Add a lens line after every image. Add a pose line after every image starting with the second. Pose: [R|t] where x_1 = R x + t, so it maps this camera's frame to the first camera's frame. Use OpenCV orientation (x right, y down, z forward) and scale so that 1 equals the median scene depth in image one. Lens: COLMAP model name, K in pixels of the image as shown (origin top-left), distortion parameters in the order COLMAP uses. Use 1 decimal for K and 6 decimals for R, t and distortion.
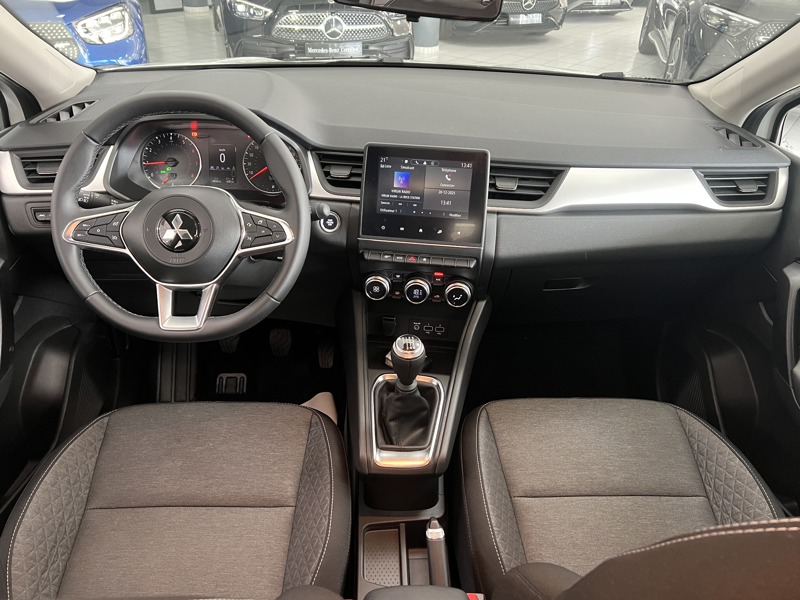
lens RADIAL K [[589.6, 0, 400.0], [0, 589.6, 300.0], [0, 0, 1]] dist [0.060944, -0.002493]
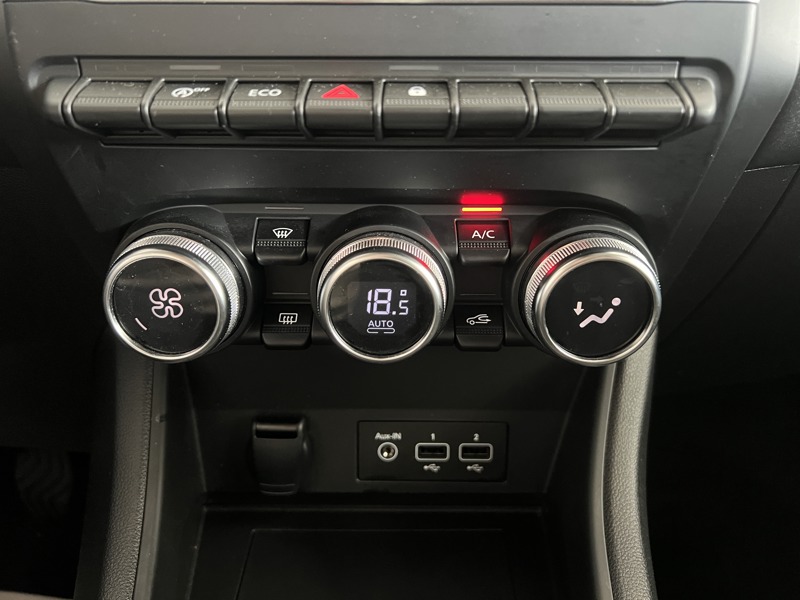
lens RADIAL K [[601.3, 0, 400.0], [0, 601.3, 295.8], [0, 0, 1]] dist [-0.006585, -0.004468]
pose [[0.994895, -0.068810, 0.073815, 0.020628], [0.075648, 0.992671, -0.094238, 0.003280], [-0.066789, 0.099341, 0.992809, 0.820923]]
